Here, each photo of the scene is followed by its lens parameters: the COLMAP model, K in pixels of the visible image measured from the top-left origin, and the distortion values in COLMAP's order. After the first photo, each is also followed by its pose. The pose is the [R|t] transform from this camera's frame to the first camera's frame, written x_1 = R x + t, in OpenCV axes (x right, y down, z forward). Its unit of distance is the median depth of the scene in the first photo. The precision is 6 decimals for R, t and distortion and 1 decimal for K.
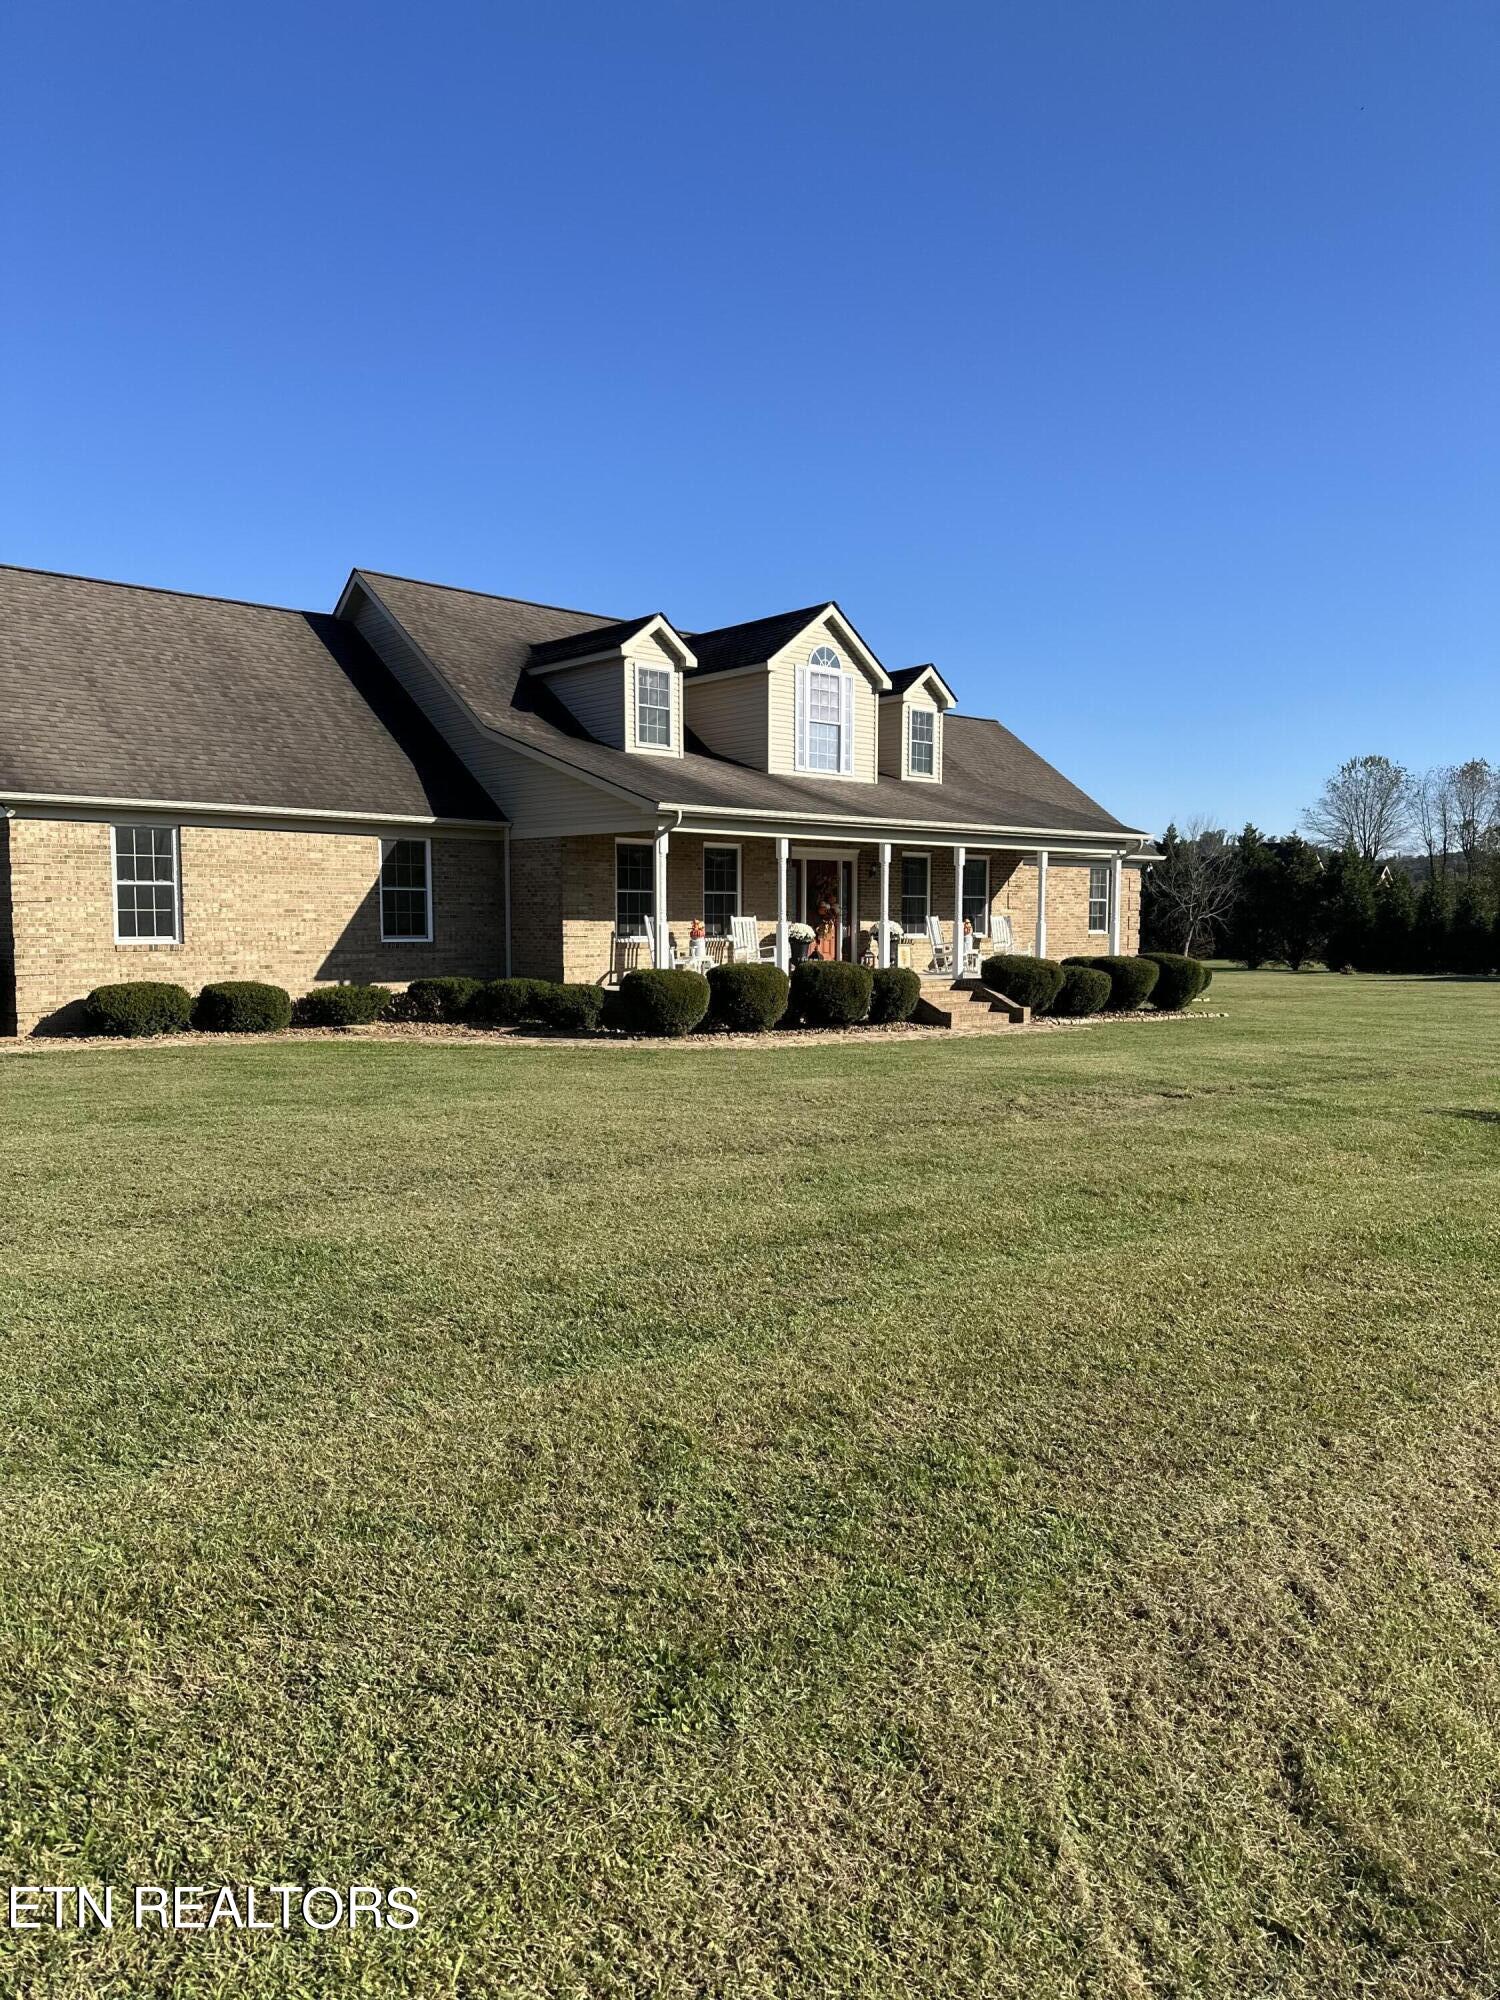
lens RADIAL K [[1402.4, 0, 749.8], [0, 1402.4, 1012.1], [0, 0, 1]] dist [-0.001396, -0.001776]
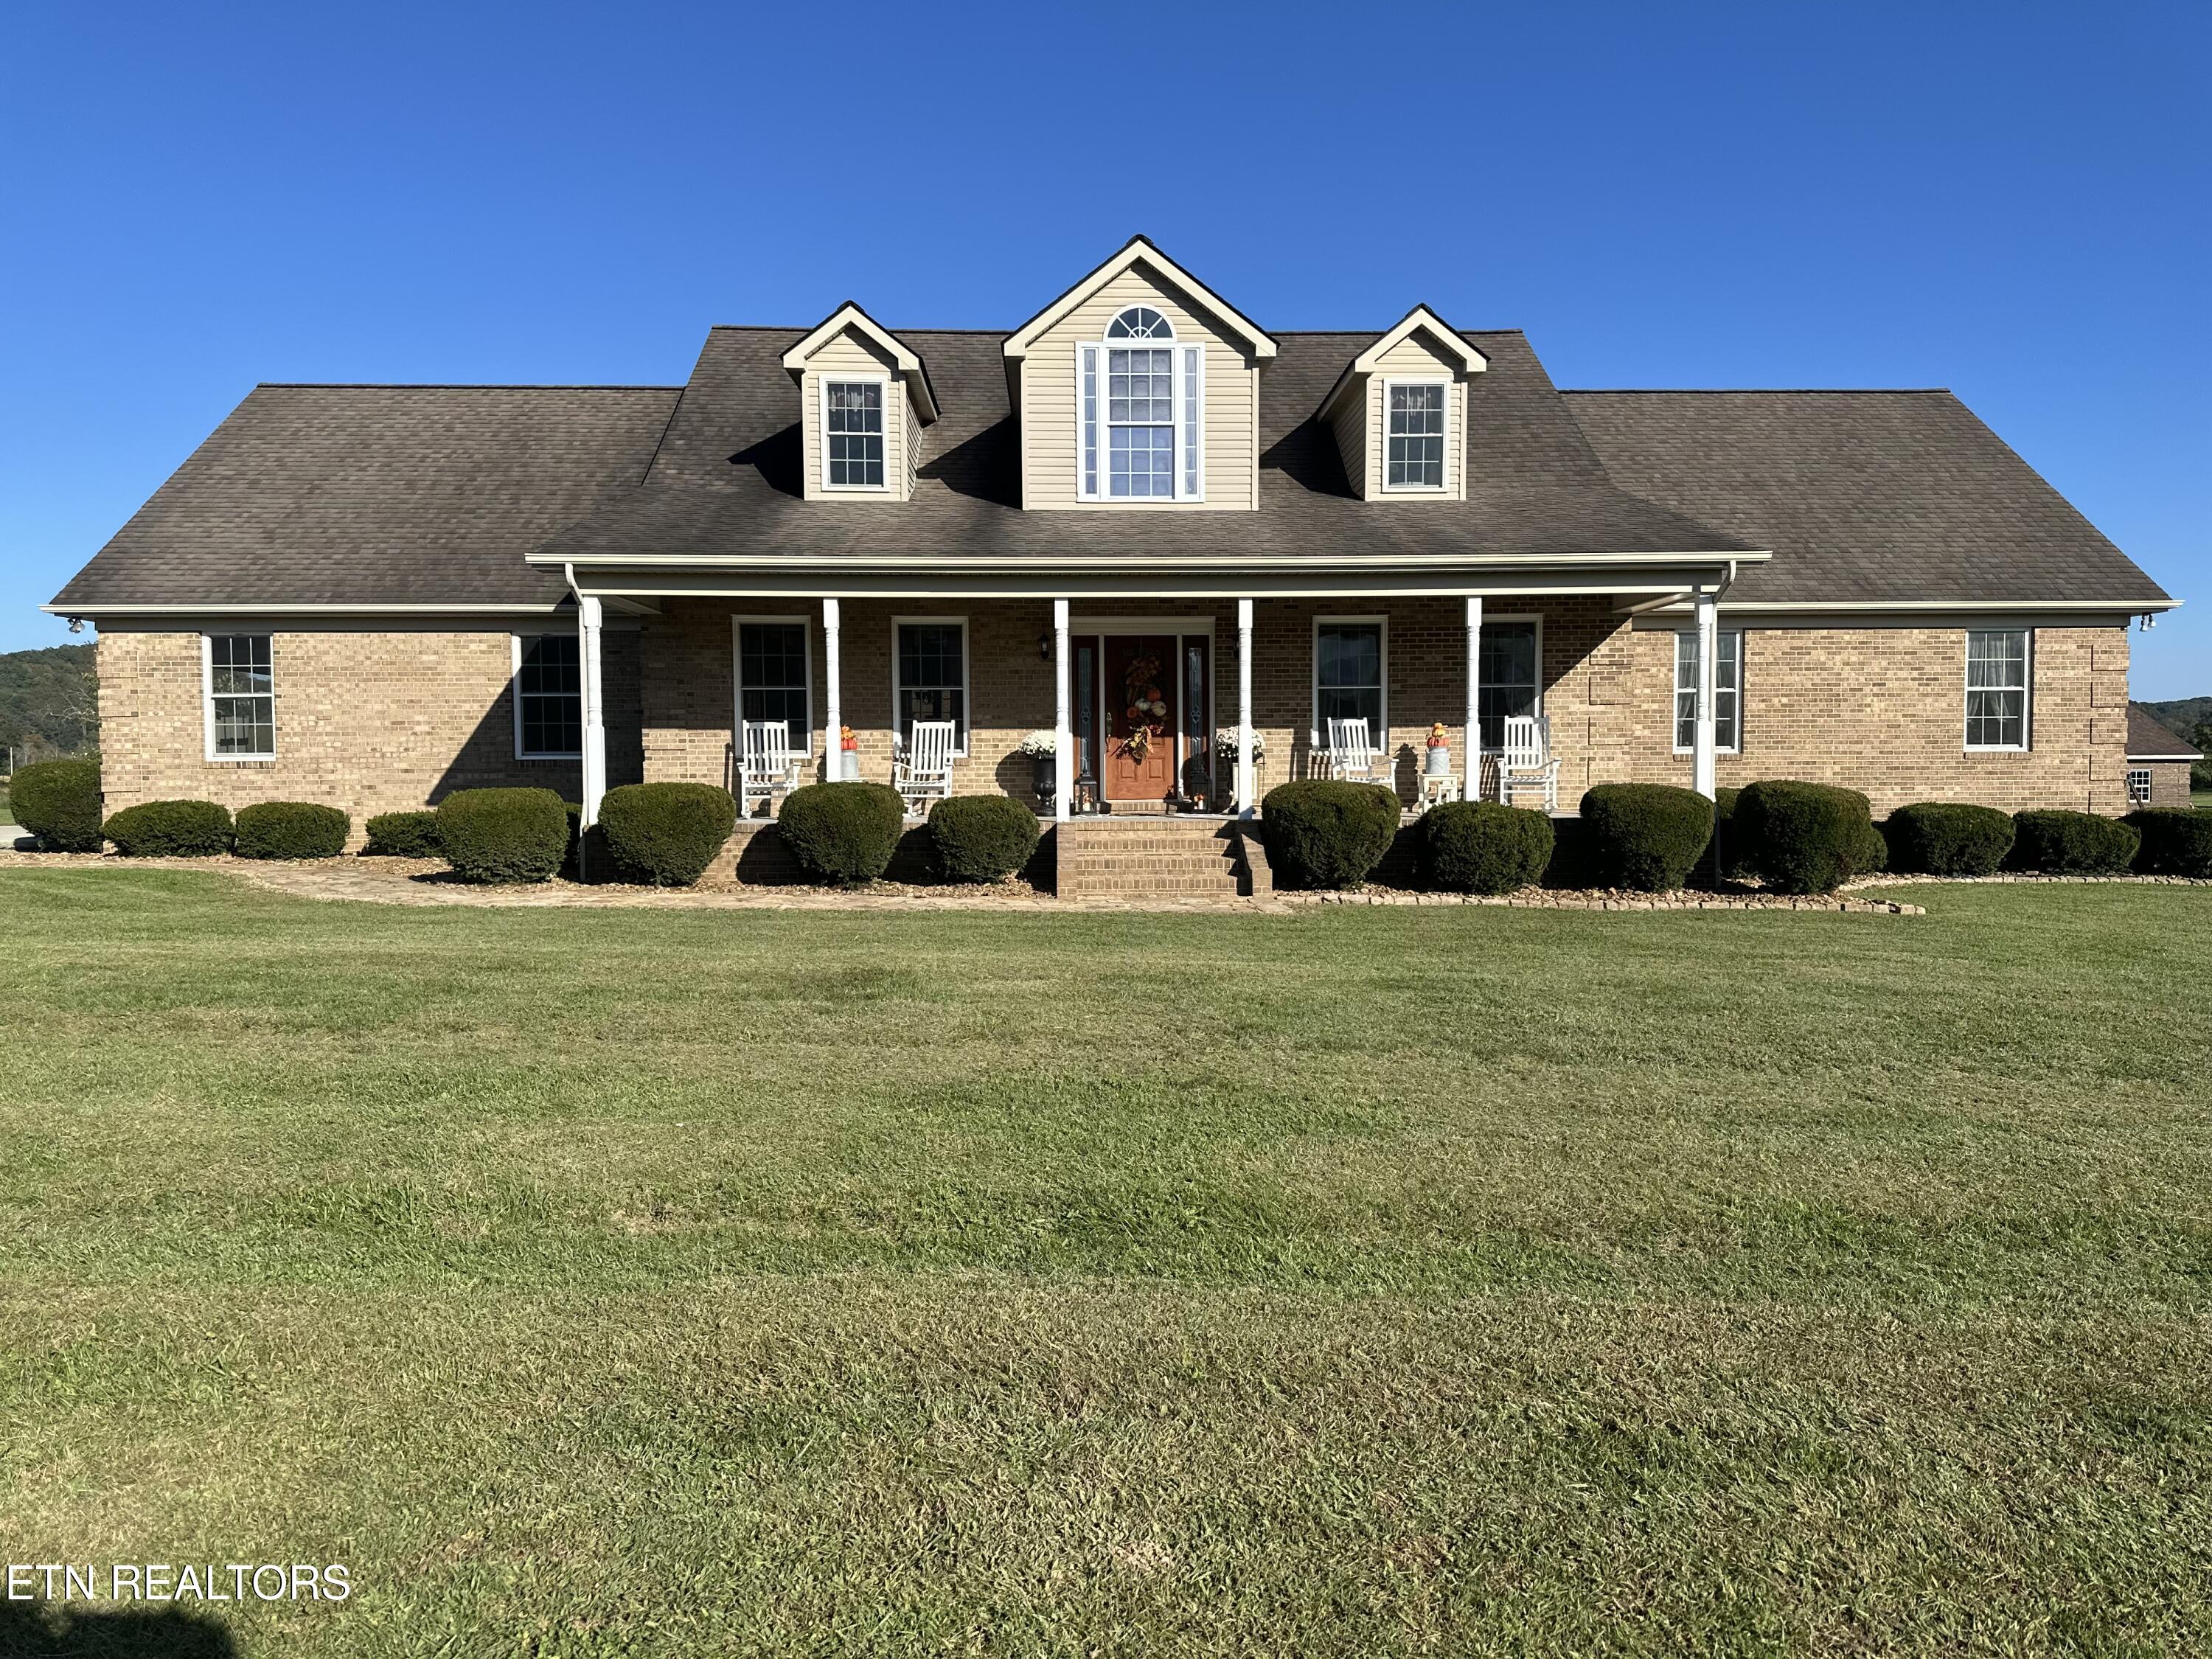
lens RADIAL K [[1677.5, 0, 1106.5], [0, 1677.5, 822.4], [0, 0, 1]] dist [-0.030185, 0.003719]
pose [[0.764432, 0.019049, -0.644423, 0.657129], [-0.036150, 0.999257, -0.013344, -0.012587], [0.643690, 0.033497, 0.764553, 0.483897]]
